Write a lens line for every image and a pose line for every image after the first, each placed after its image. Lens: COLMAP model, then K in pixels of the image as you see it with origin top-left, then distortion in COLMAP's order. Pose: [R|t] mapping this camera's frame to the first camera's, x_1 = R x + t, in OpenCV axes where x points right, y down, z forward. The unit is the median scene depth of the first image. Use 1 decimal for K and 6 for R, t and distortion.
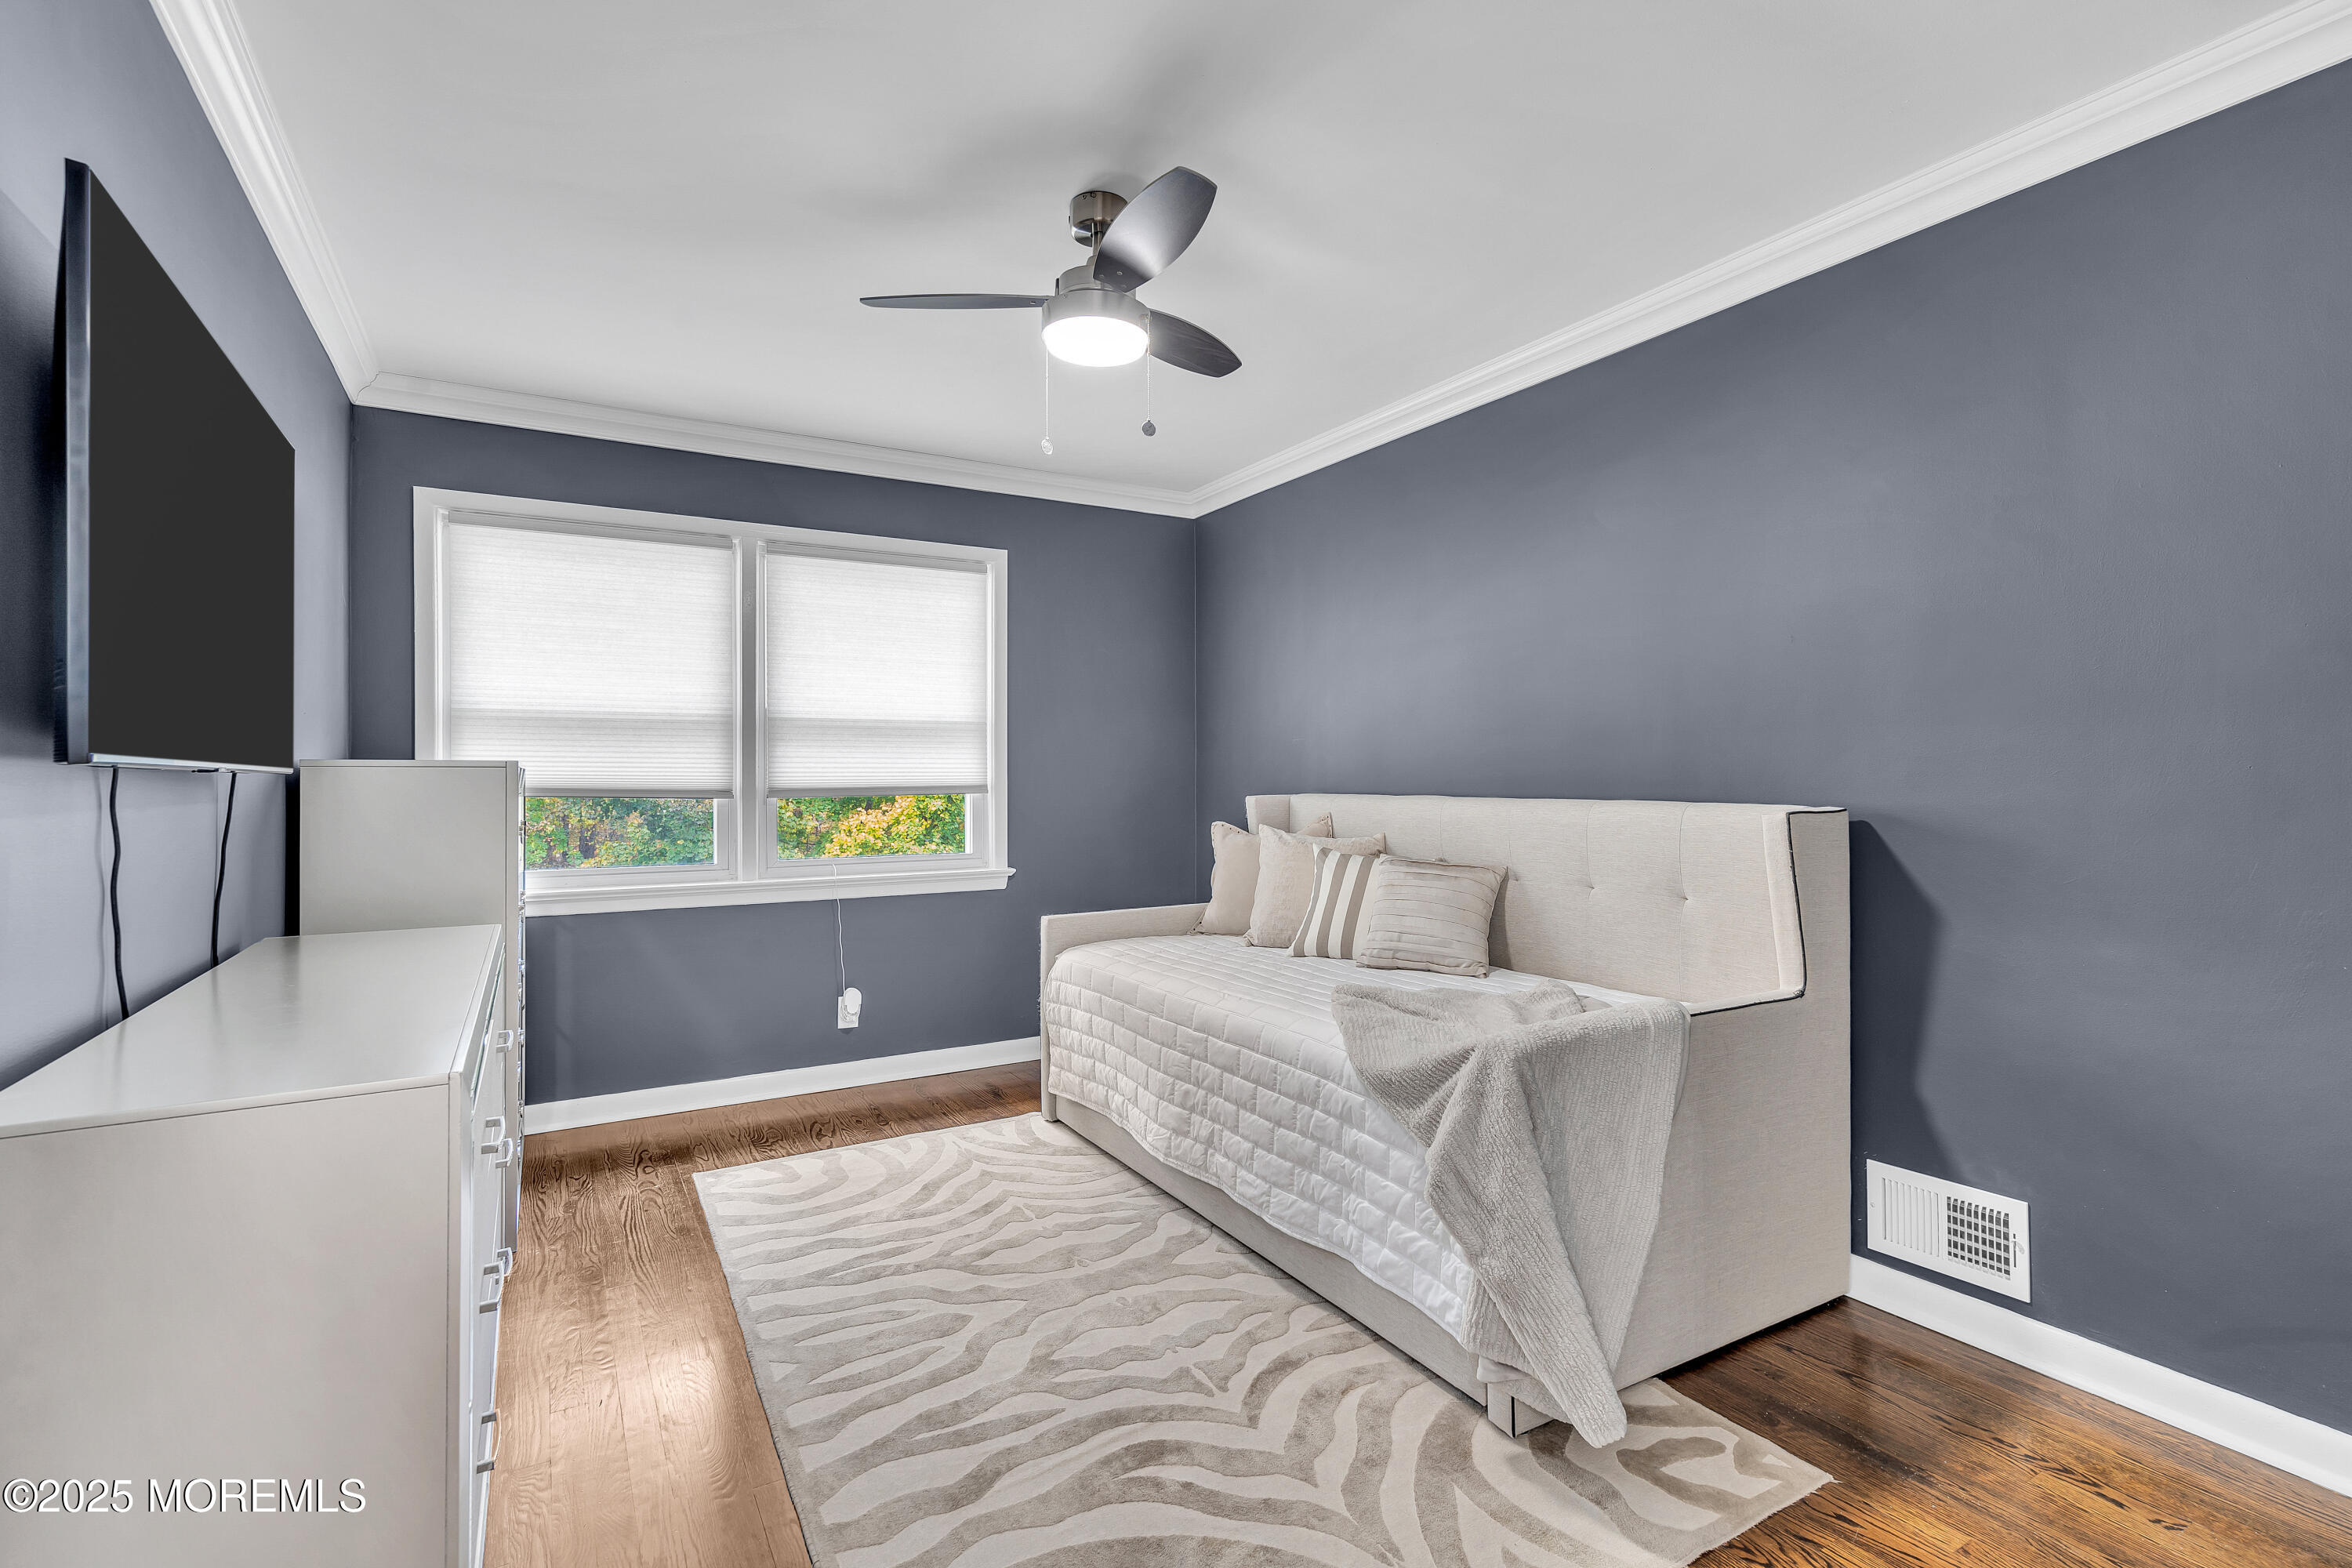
lens RADIAL K [[1064.7, 0, 1171.7], [0, 1064.7, 785.8], [0, 0, 1]] dist [0.002929, -0.000108]
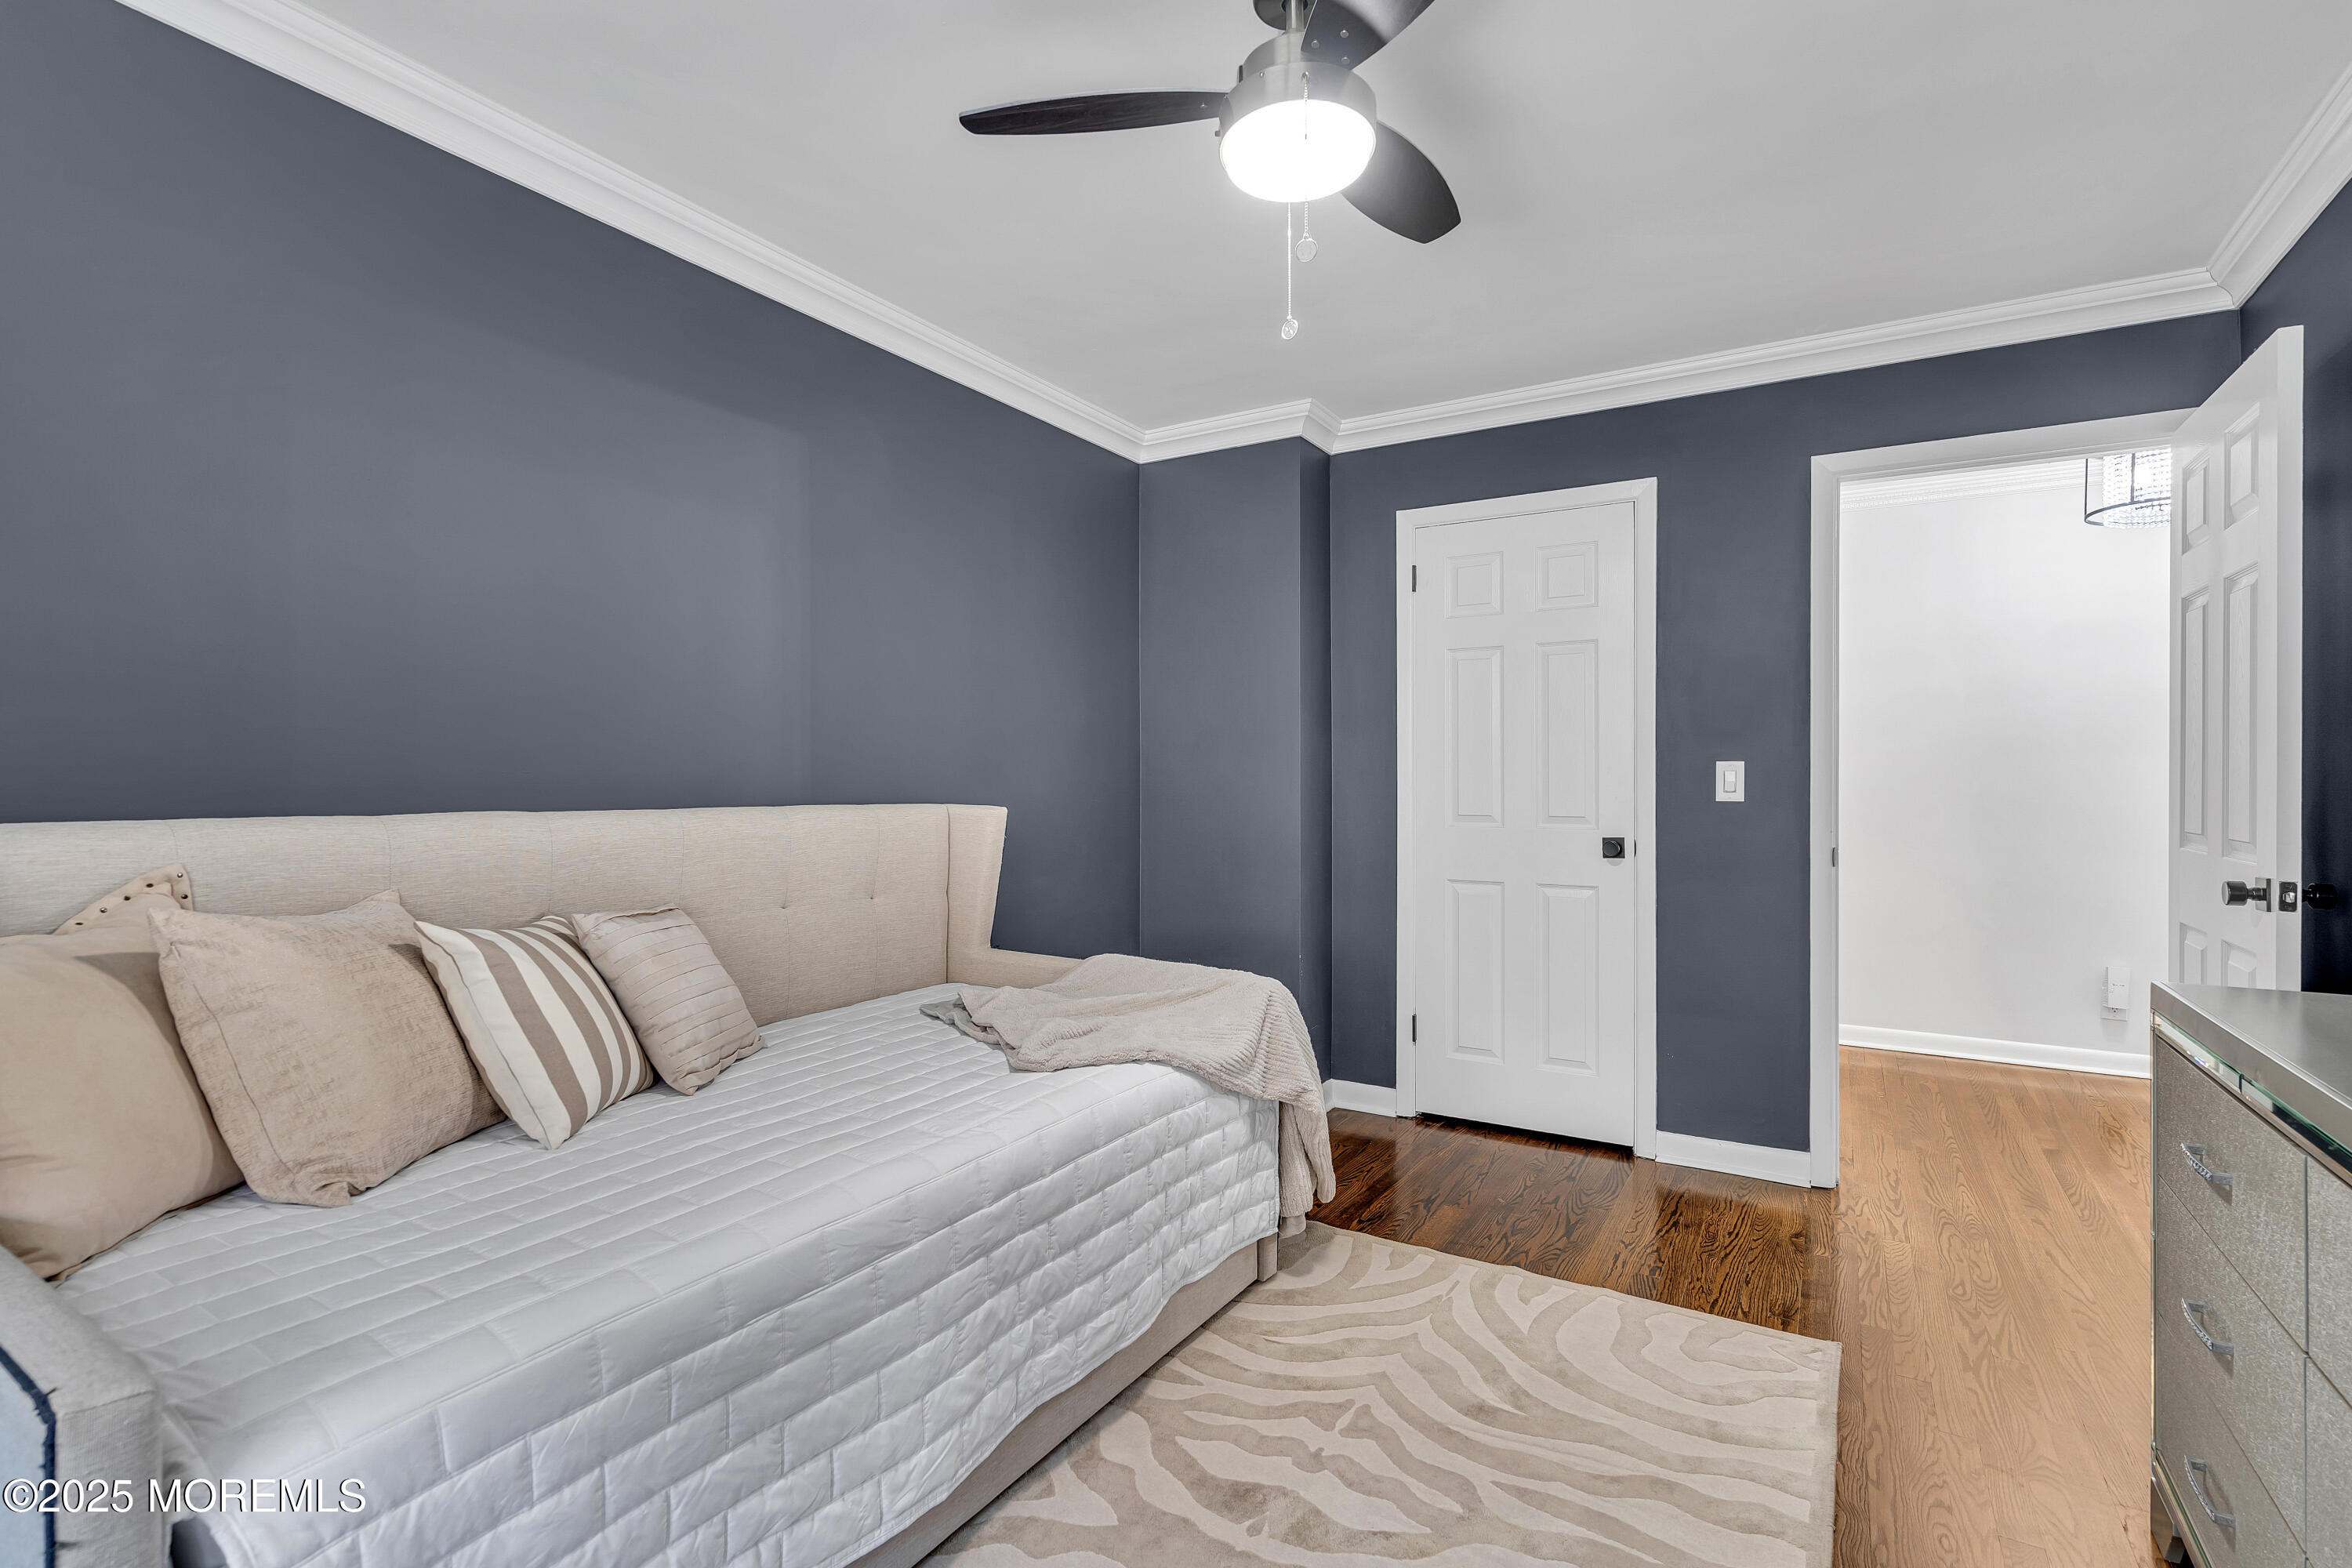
lens RADIAL K [[1064.7, 0, 1171.7], [0, 1064.7, 785.8], [0, 0, 1]] dist [0.002929, -0.000108]
pose [[-0.454801, -0.006276, 0.890571, -0.699580], [-0.000472, 0.999977, 0.006806, -0.012666], [-0.890593, 0.002675, -0.454793, 1.479894]]
